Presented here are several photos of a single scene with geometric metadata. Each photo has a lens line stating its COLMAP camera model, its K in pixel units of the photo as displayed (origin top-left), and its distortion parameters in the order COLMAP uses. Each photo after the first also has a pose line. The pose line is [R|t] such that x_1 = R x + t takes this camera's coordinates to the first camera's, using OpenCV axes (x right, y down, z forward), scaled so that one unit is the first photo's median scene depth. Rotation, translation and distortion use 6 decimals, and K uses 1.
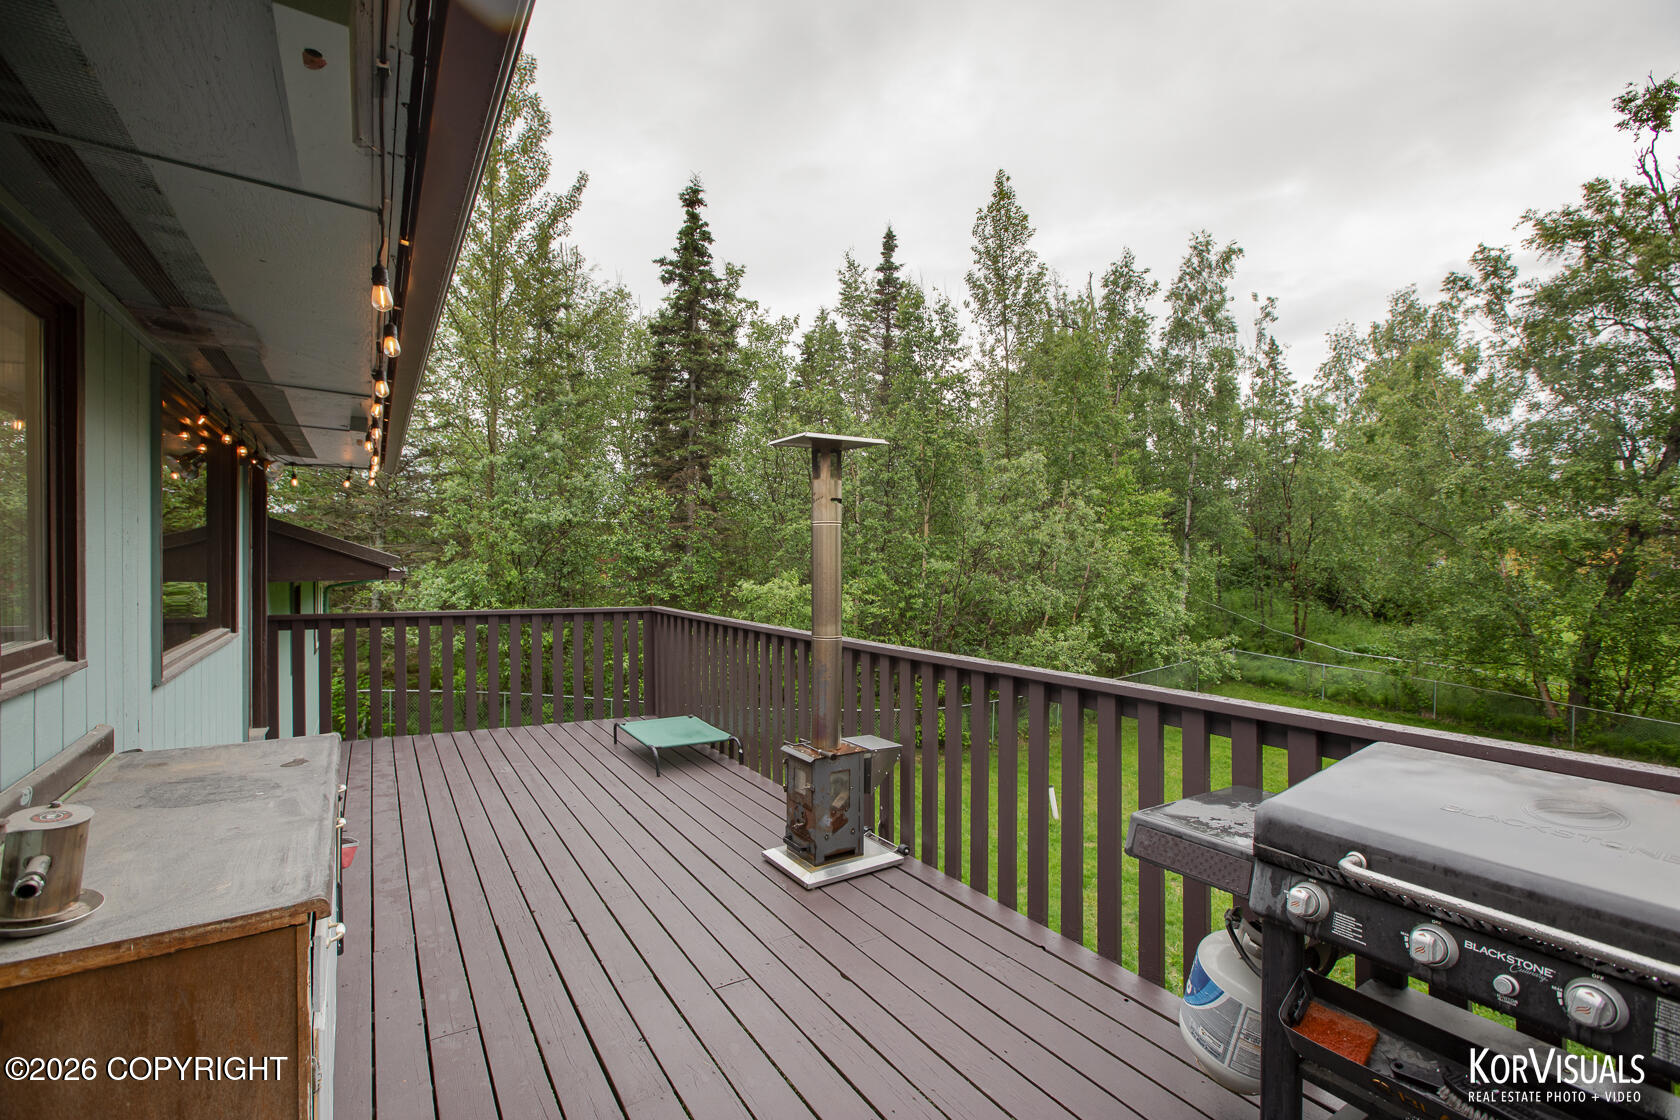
lens RADIAL K [[757.3, 0, 840.0], [0, 757.3, 560.0], [0, 0, 1]] dist [-0.043682, 0.011336]
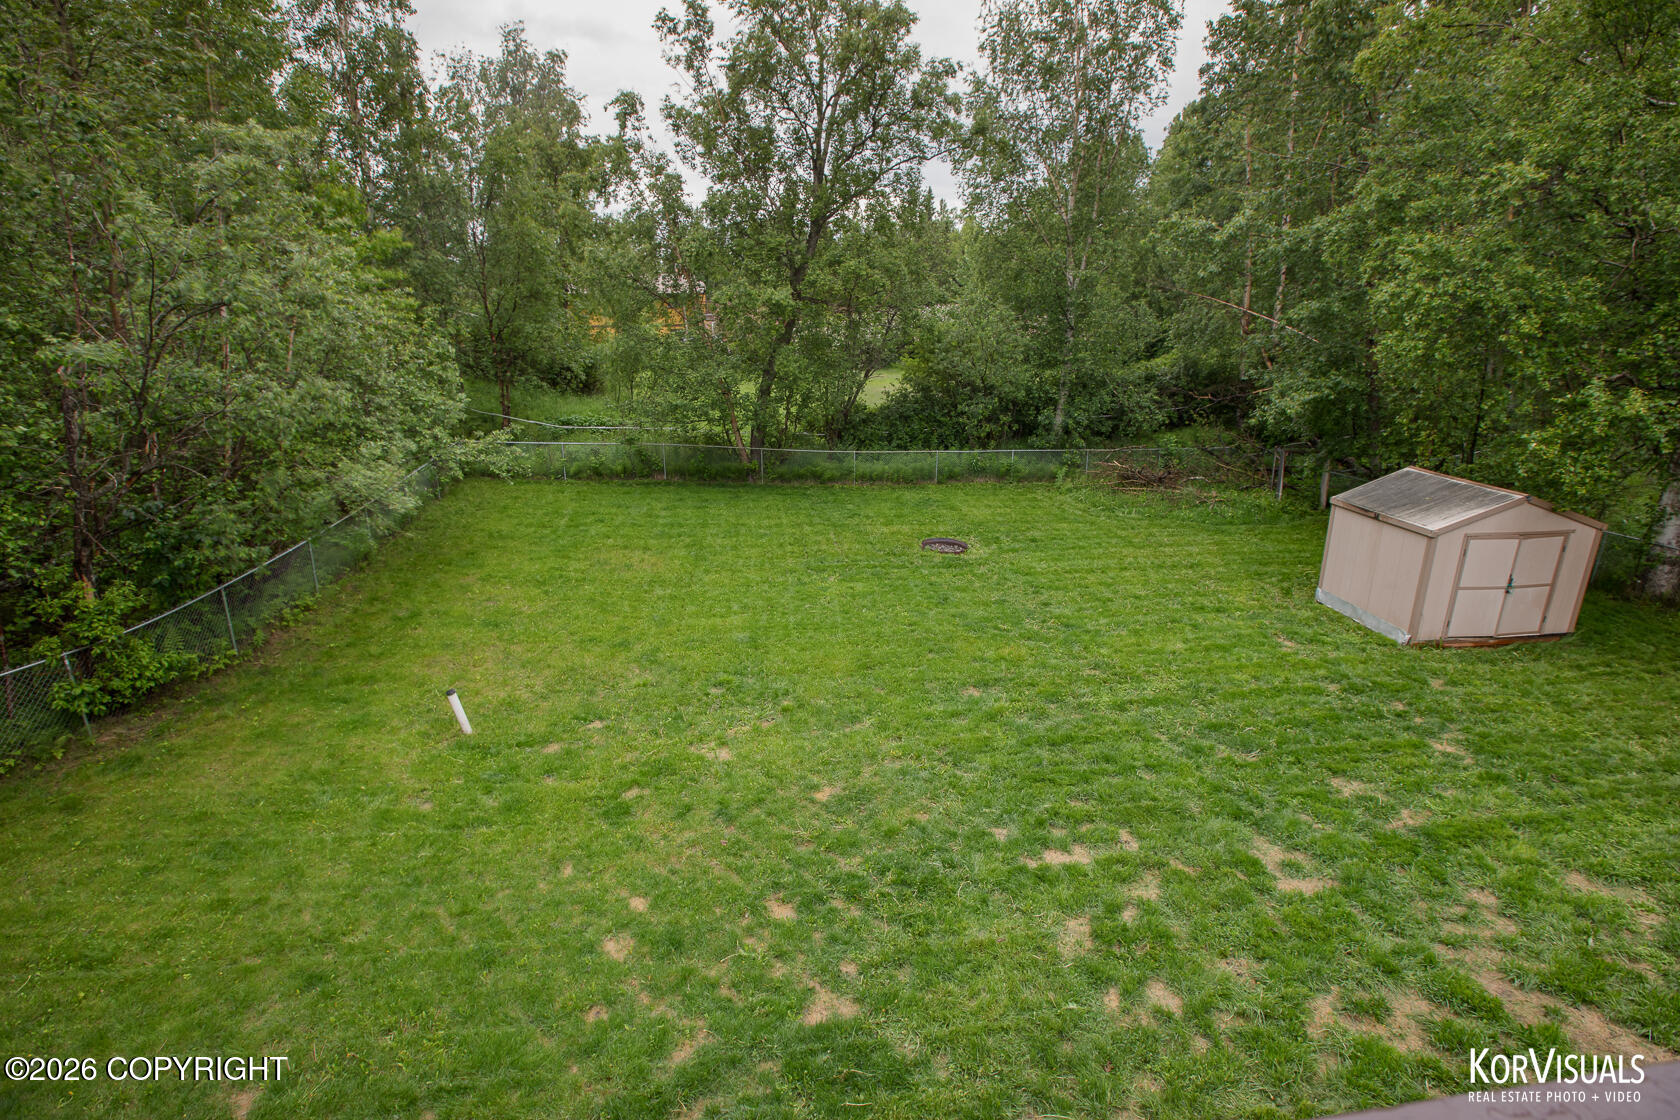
lens RADIAL K [[757.3, 0, 840.0], [0, 757.3, 560.0], [0, 0, 1]] dist [-0.043682, 0.011336]
pose [[0.420745, -0.273878, 0.864849, -0.069505], [0.007964, 0.954418, 0.298368, 0.000171], [-0.907144, -0.118649, 0.403747, 0.288813]]
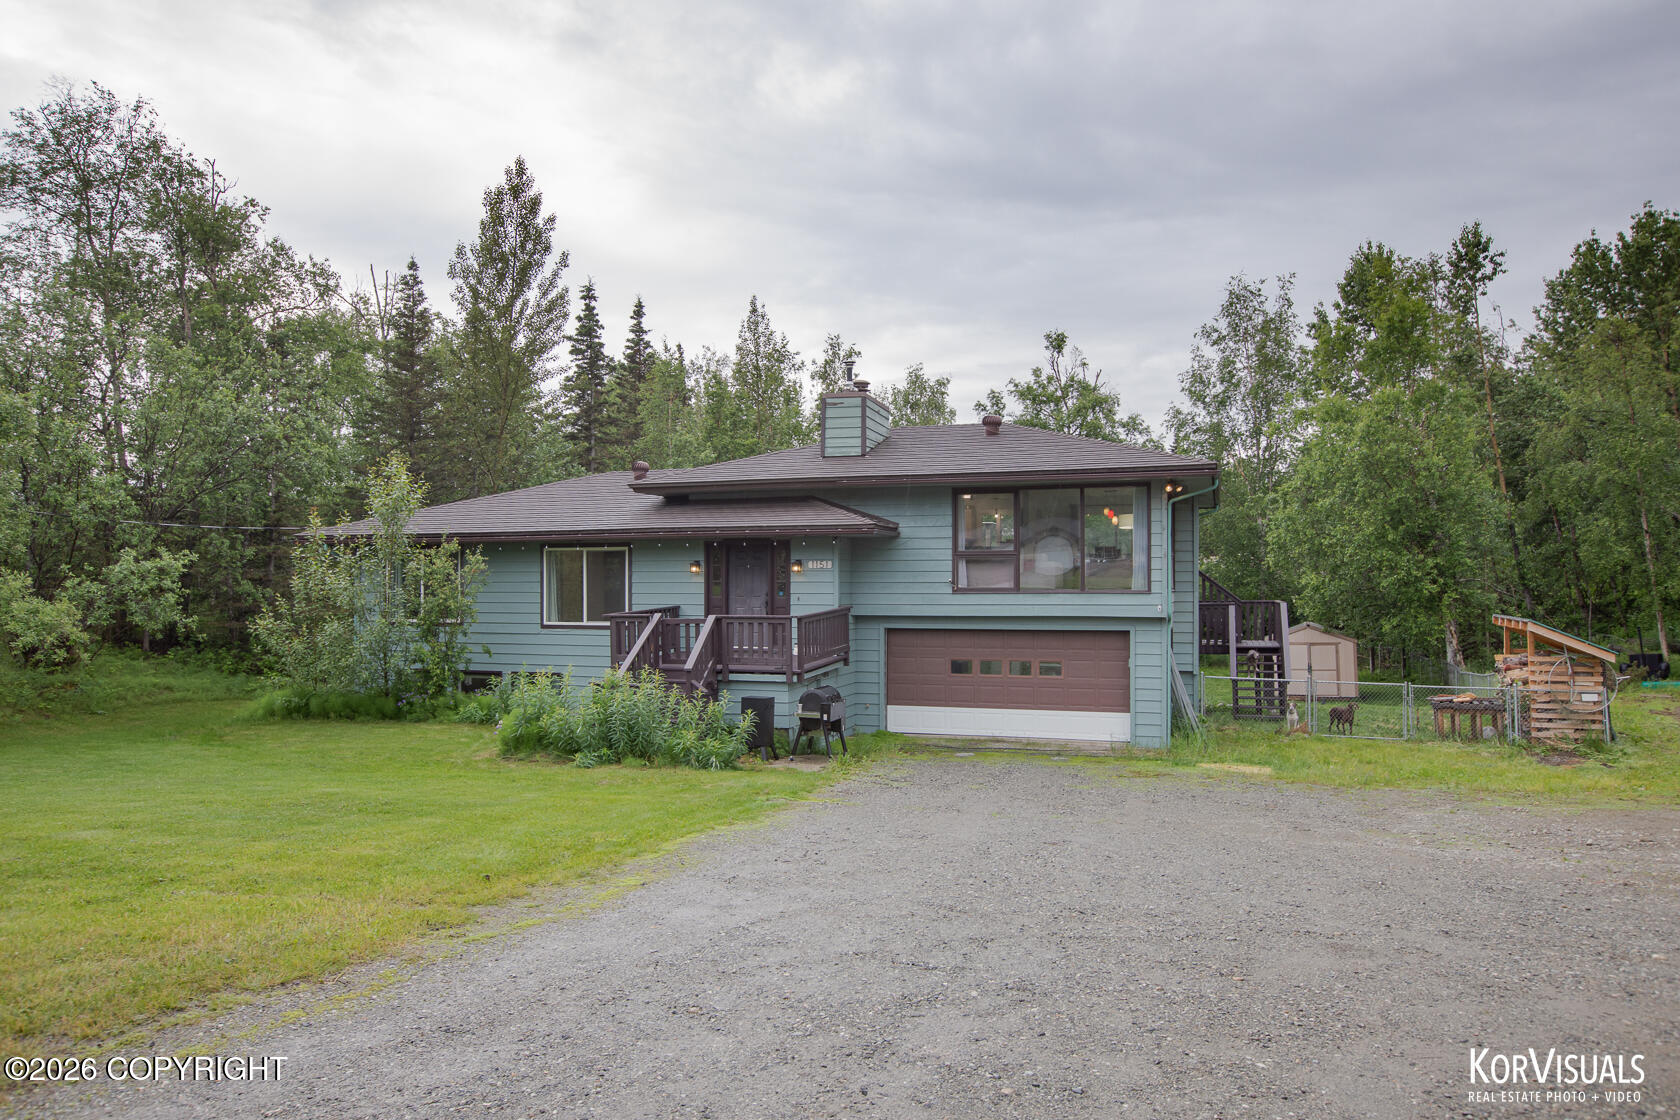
lens RADIAL K [[1103.9, 0, 842.1], [0, 1103.9, 558.4], [0, 0, 1]] dist [-0.051129, 0.081026]
pose [[0.775942, 0.008952, 0.630741, -0.992576], [0.005092, 0.999778, -0.020453, 0.045056], [-0.630784, 0.019082, 0.775724, -0.773890]]
